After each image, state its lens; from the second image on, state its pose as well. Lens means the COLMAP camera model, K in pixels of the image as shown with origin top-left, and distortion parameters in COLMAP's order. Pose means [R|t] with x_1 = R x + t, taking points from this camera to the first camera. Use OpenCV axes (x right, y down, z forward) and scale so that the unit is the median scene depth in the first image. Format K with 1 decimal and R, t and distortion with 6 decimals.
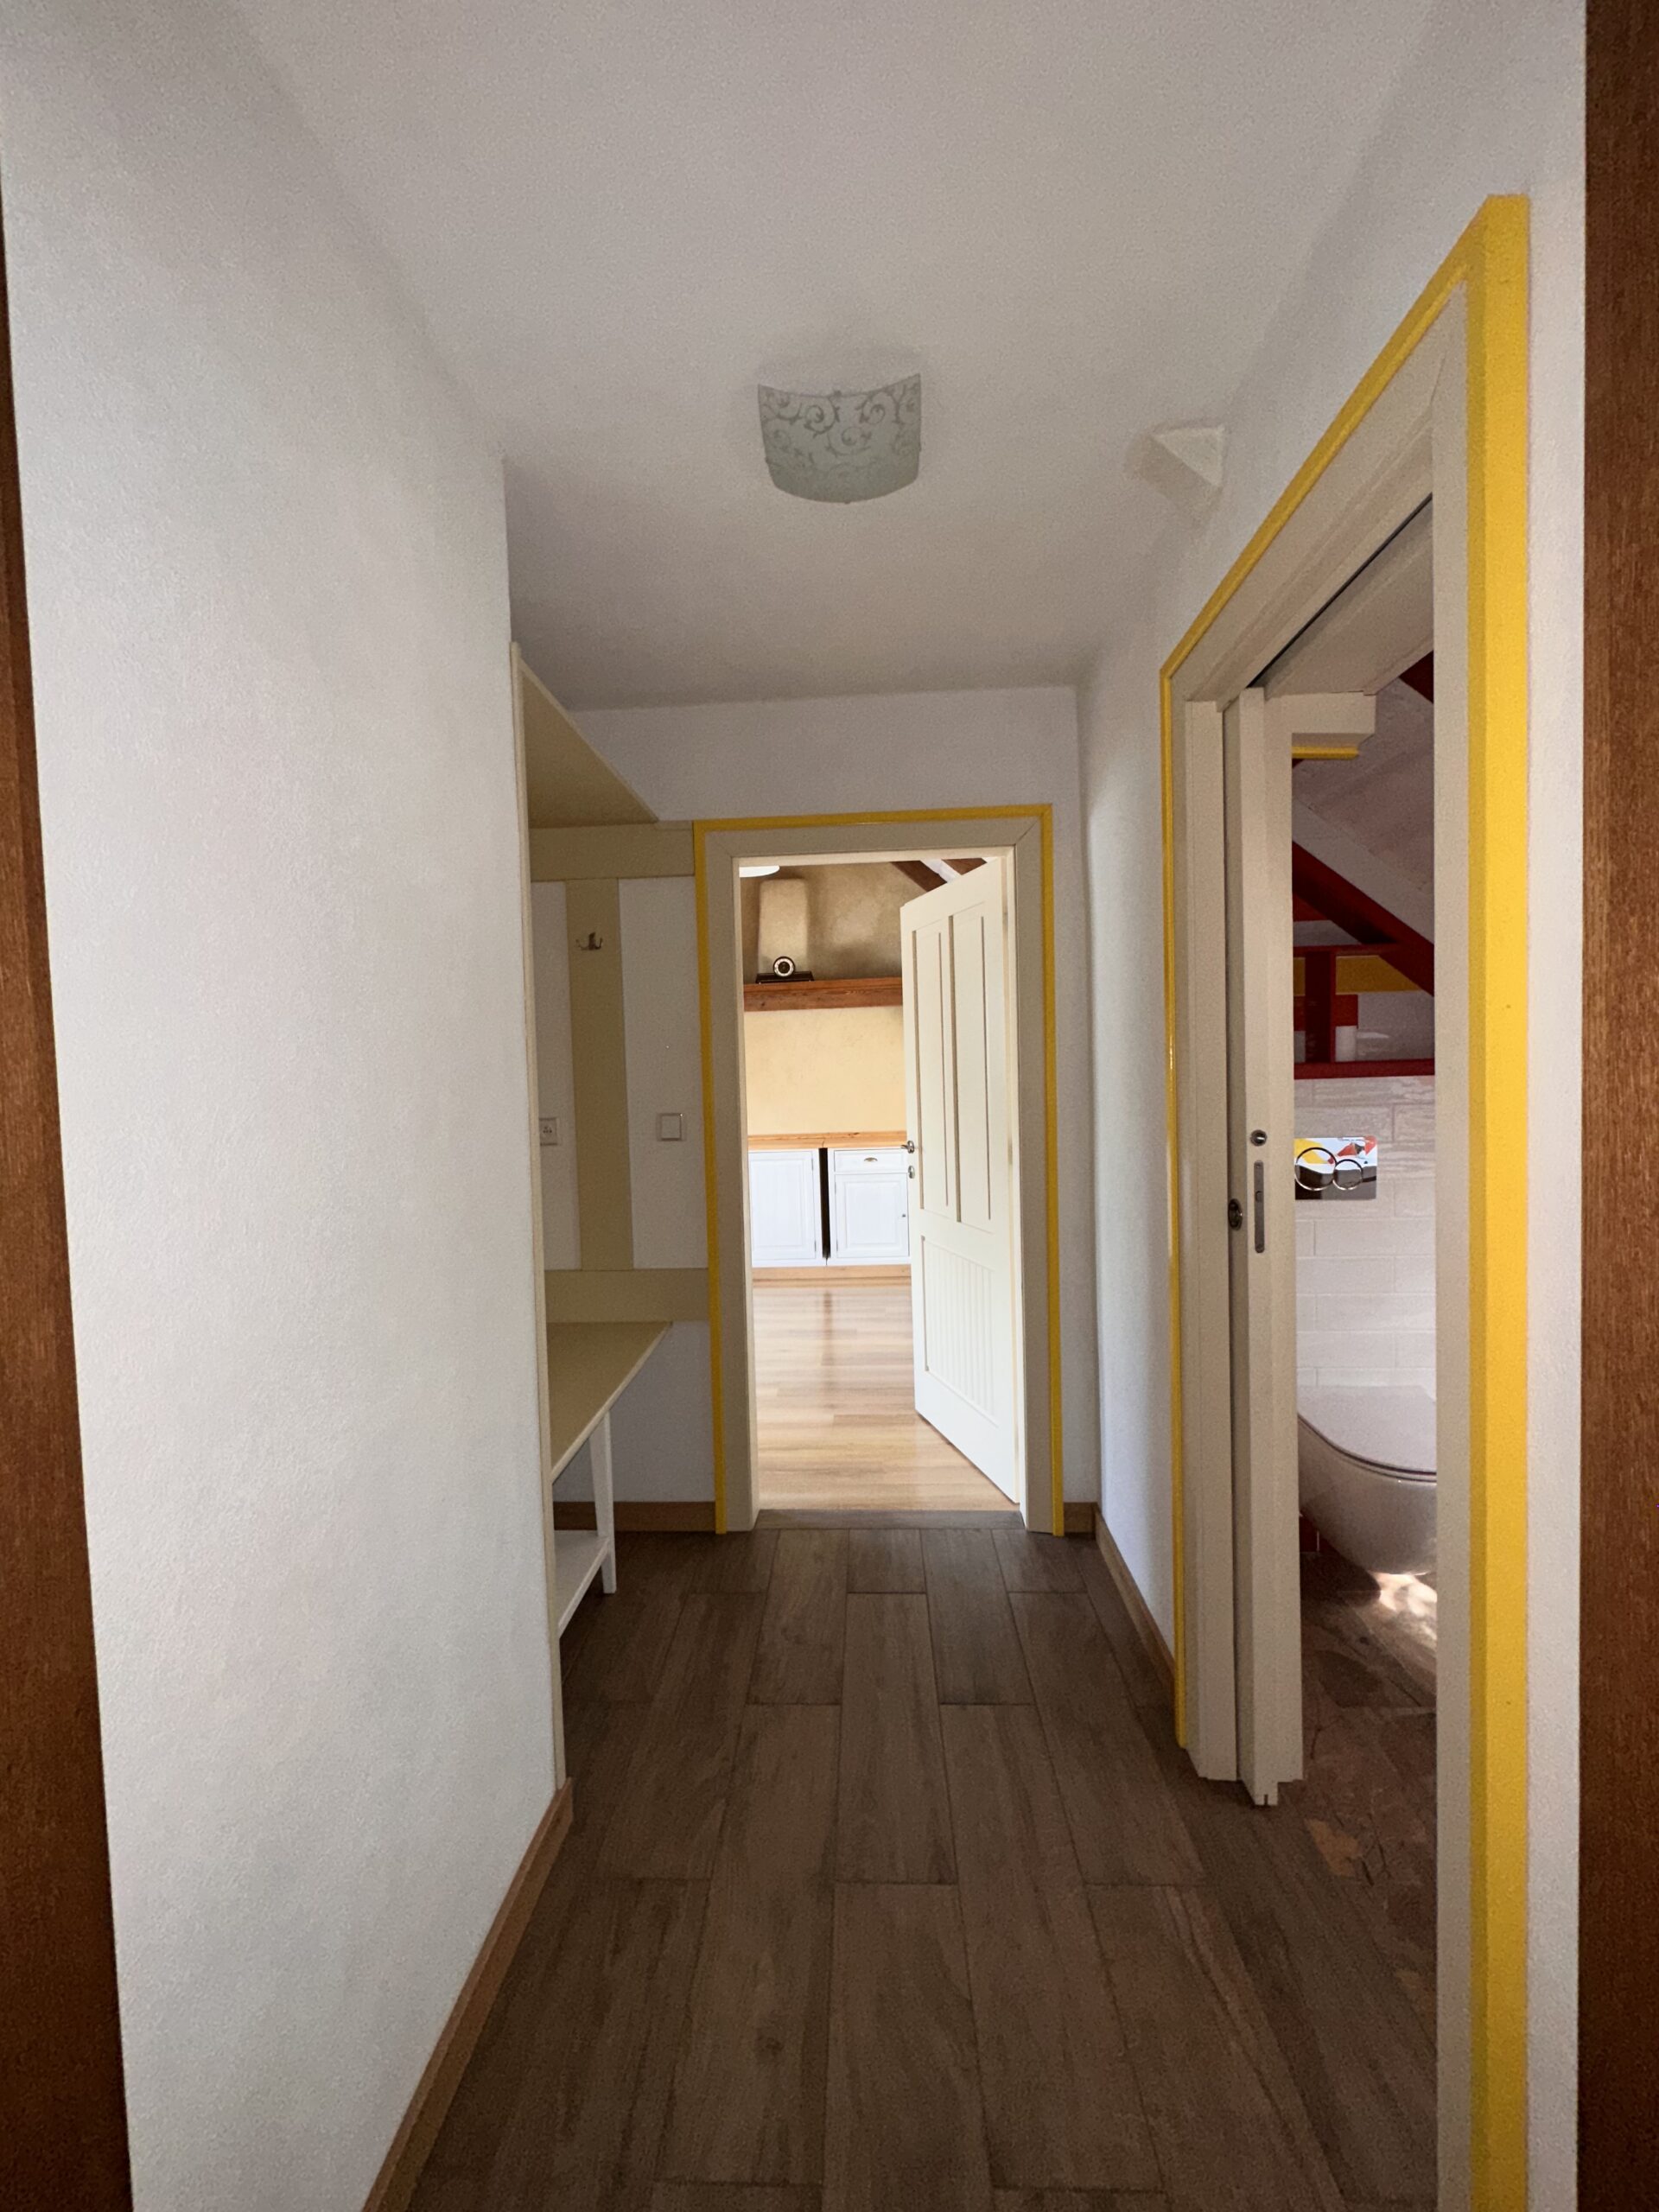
lens RADIAL K [[882.1, 0, 826.3], [0, 882.1, 1102.3], [0, 0, 1]] dist [0.000832, -0.000989]
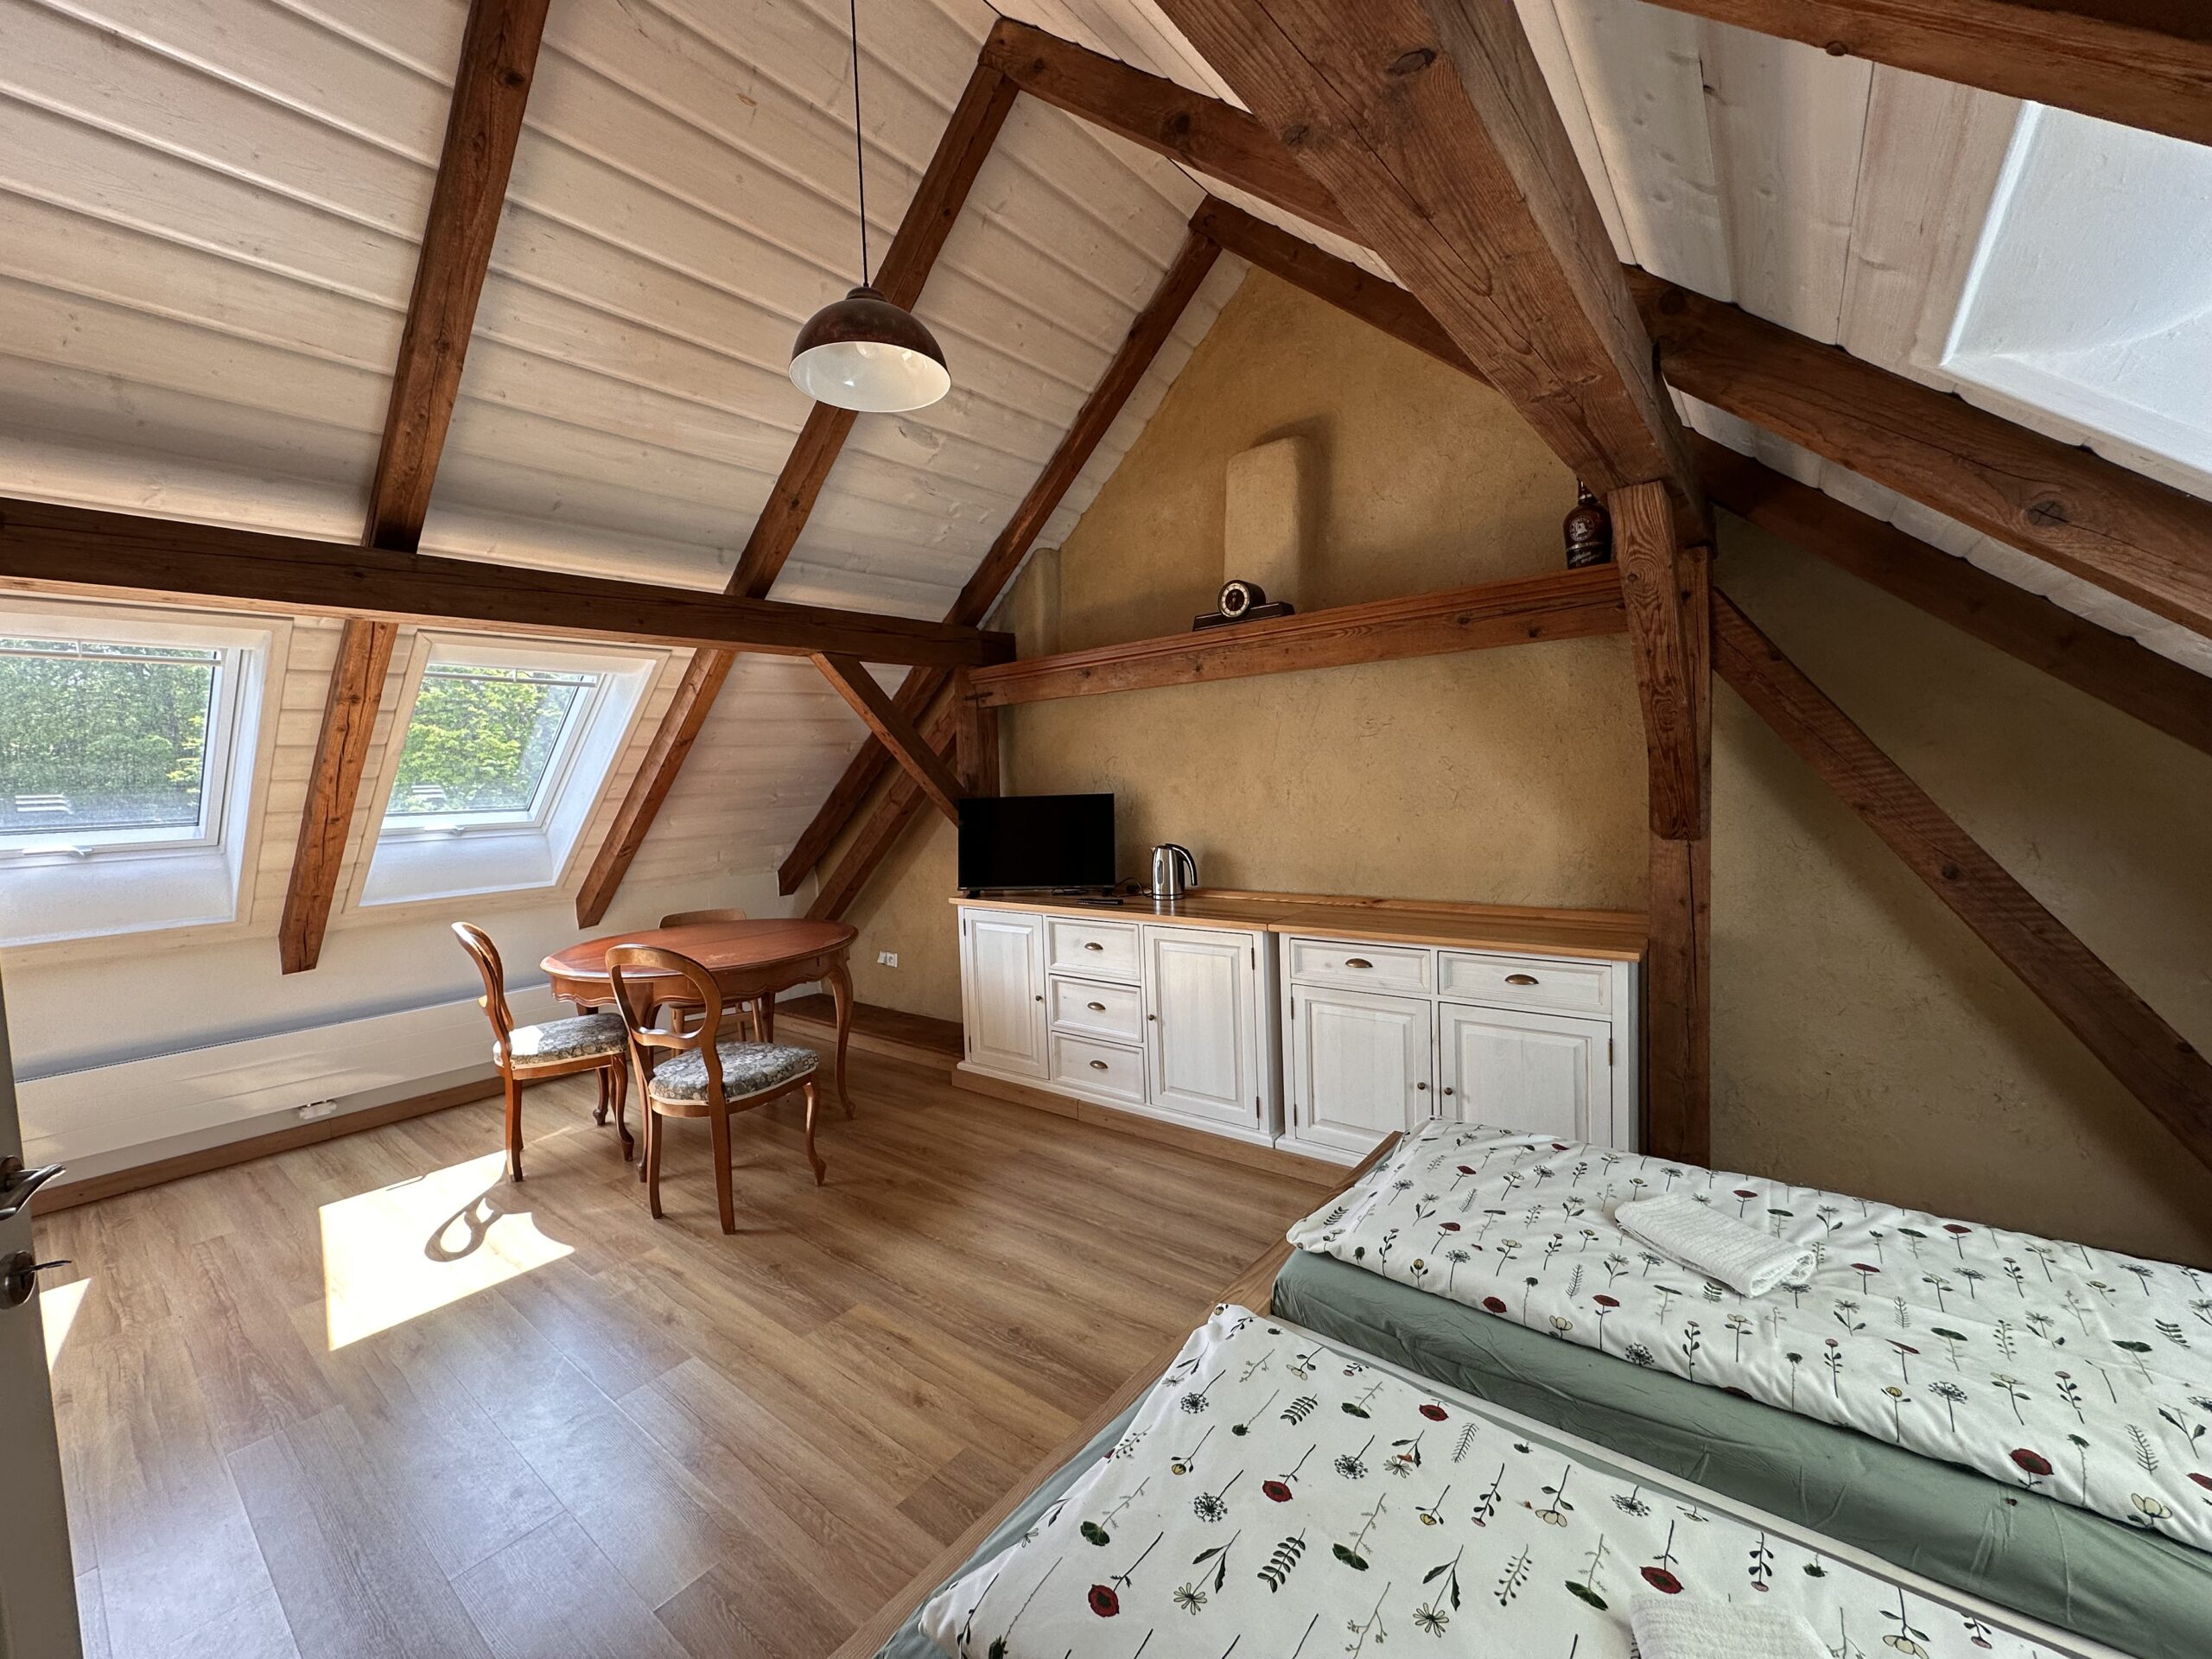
lens RADIAL K [[882.1, 0, 1106.4], [0, 882.1, 829.3], [0, 0, 1]] dist [0.000832, -0.000989]
pose [[0.820050, 0.033118, -0.571333, 0.489075], [-0.006579, 0.998804, 0.048454, -0.078586], [0.572255, -0.035976, 0.819286, 1.136933]]
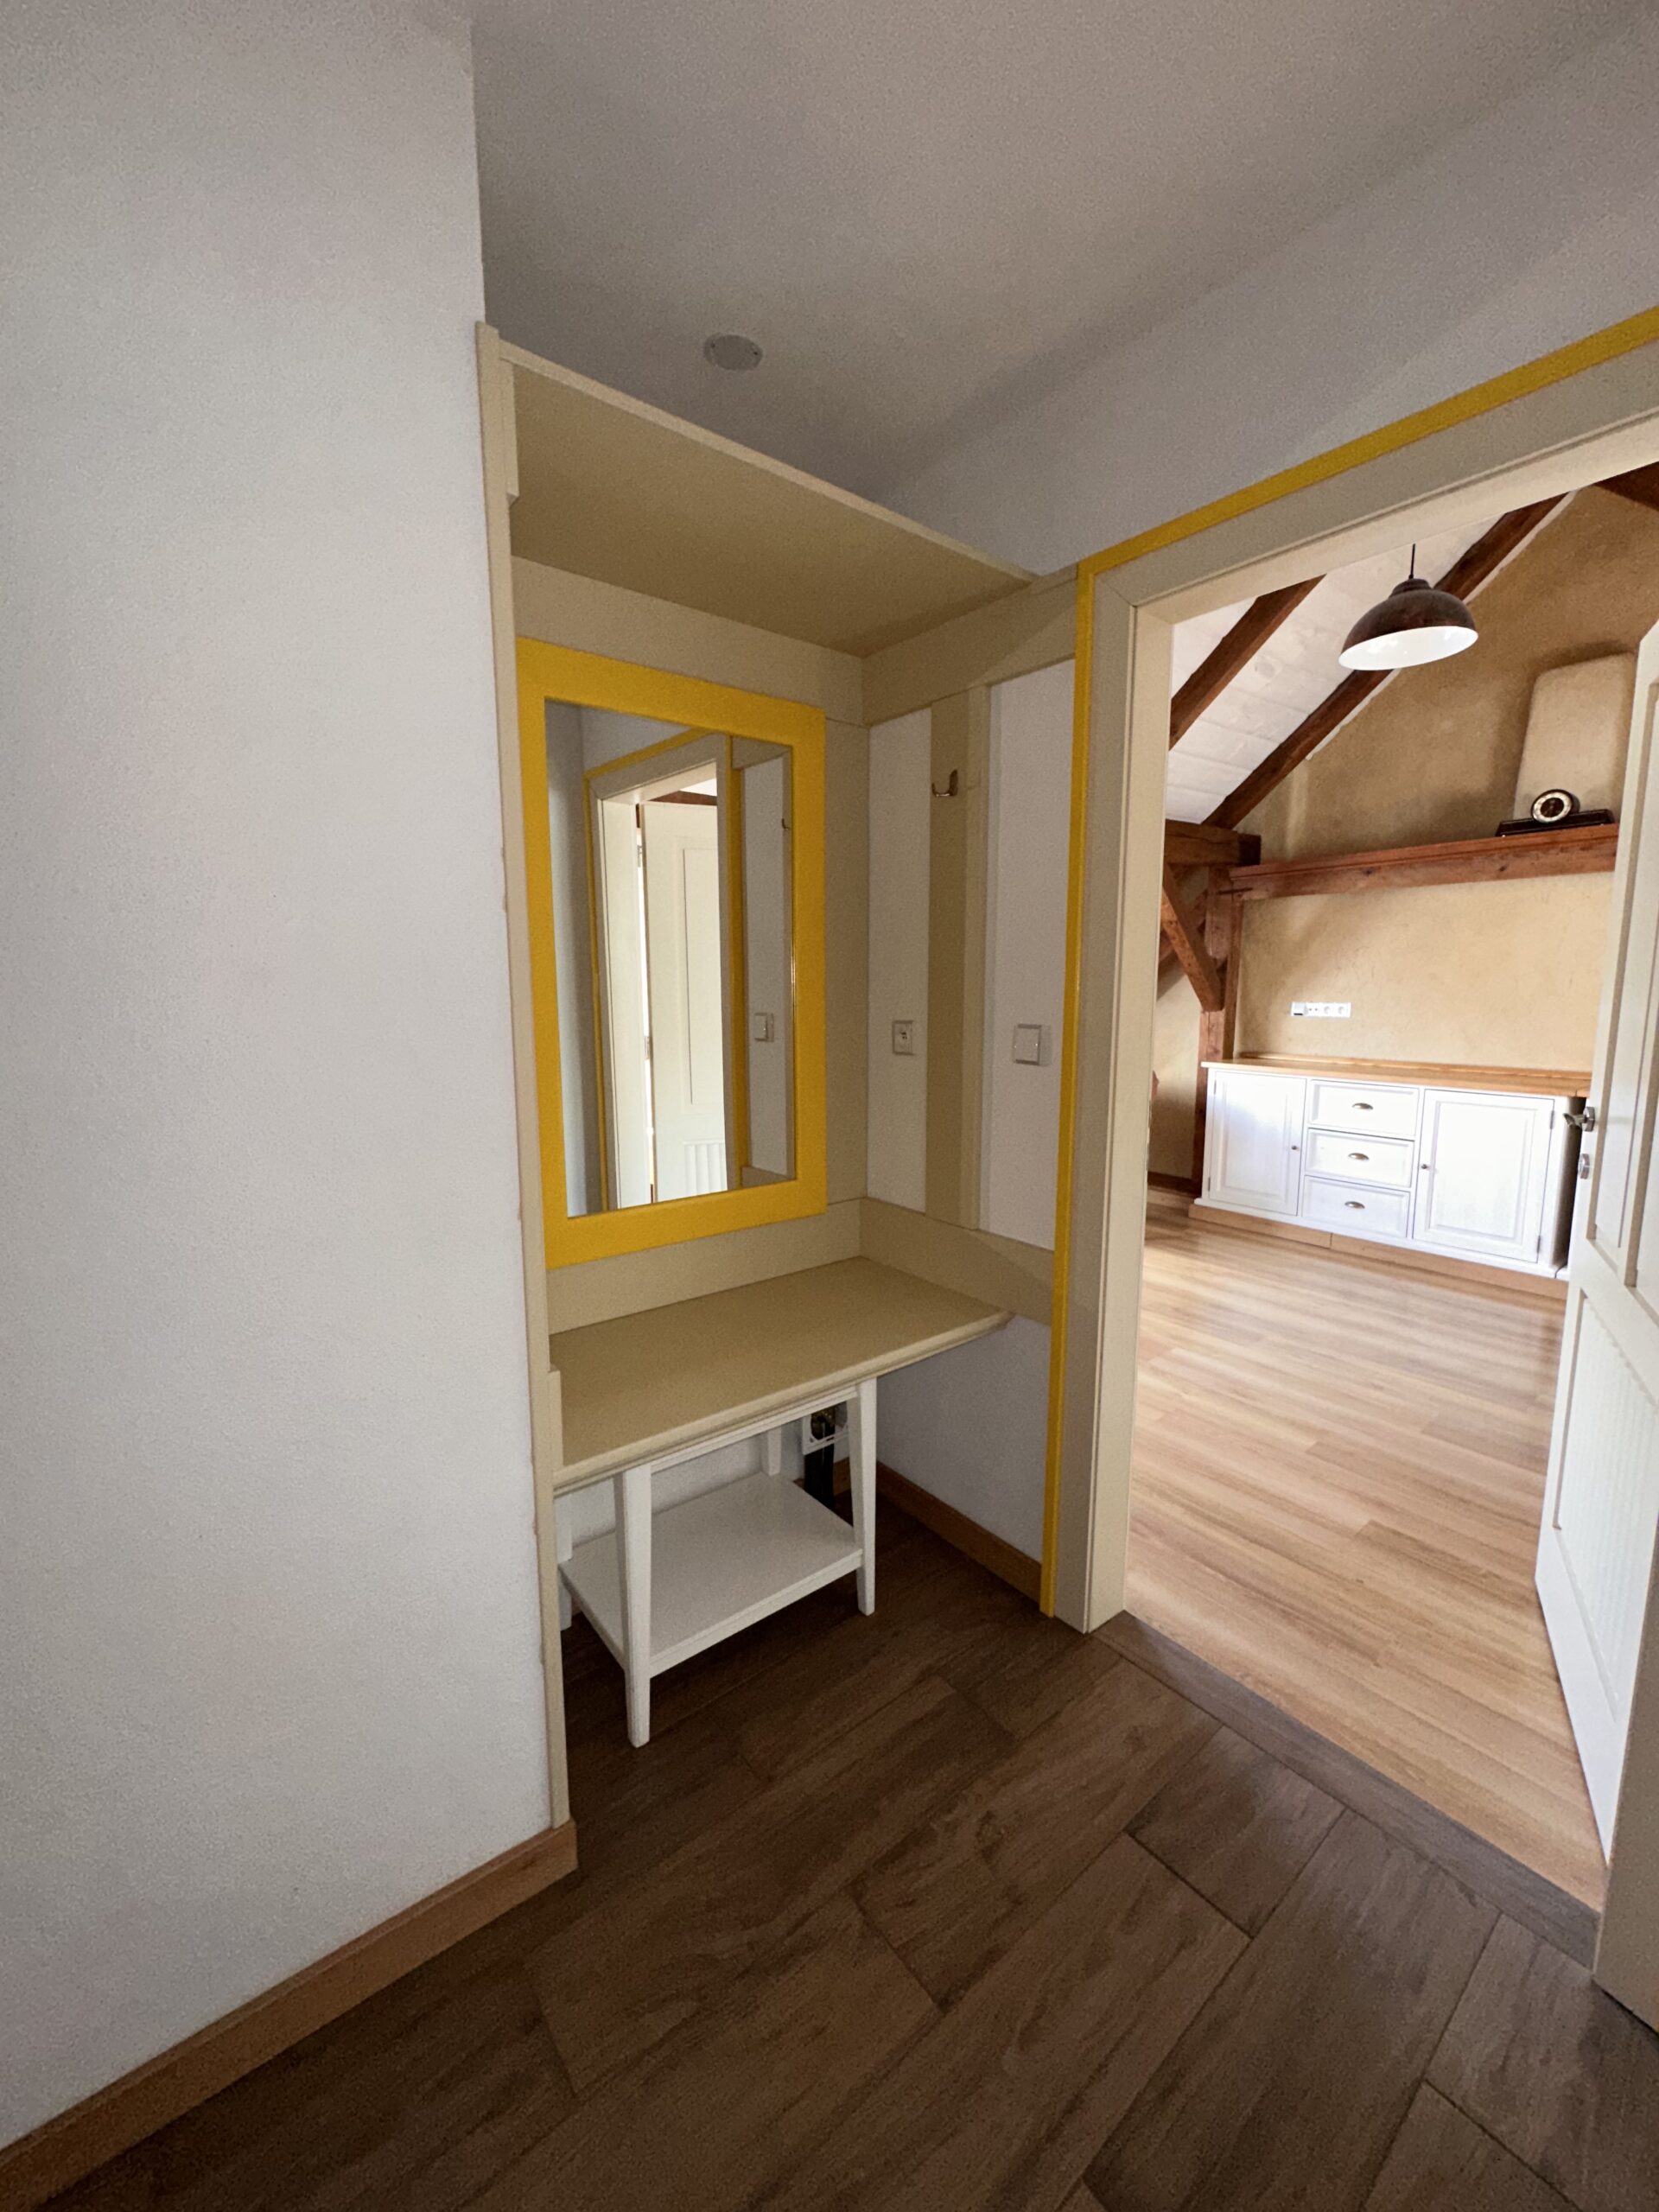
lens RADIAL K [[882.1, 0, 834.8], [0, 882.1, 1102.3], [0, 0, 1]] dist [0.000832, -0.000989]
pose [[0.664271, 0.129354, -0.736214, 0.242193], [-0.043292, 0.989917, 0.134868, -0.013287], [0.746237, -0.057717, 0.663174, 0.419033]]
